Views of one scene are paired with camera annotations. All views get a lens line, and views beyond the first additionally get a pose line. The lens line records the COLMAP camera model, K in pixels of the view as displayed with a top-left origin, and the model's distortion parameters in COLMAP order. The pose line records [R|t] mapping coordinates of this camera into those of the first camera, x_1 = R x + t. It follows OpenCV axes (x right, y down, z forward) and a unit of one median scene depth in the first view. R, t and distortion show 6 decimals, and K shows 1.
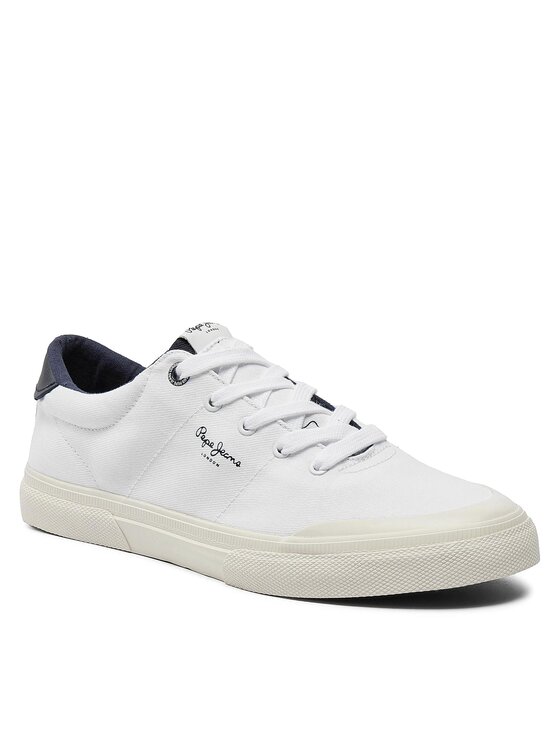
lens RADIAL K [[2201.6, 0, 280.0], [0, 2201.6, 373.0], [0, 0, 1]] dist [-0.021461, -0.017222]
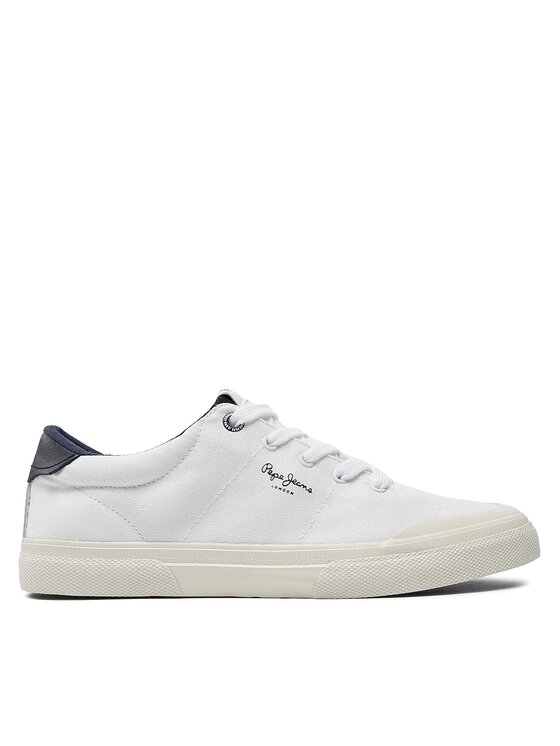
lens RADIAL K [[1098.9, 0, 280.0], [0, 1098.9, 373.0], [0, 0, 1]] dist [0.003792, -0.010869]
pose [[0.803212, 0.047752, 0.593776, -0.366579], [0.125427, 0.960879, -0.246942, 0.119724], [-0.582339, 0.272823, 0.765800, 0.554937]]
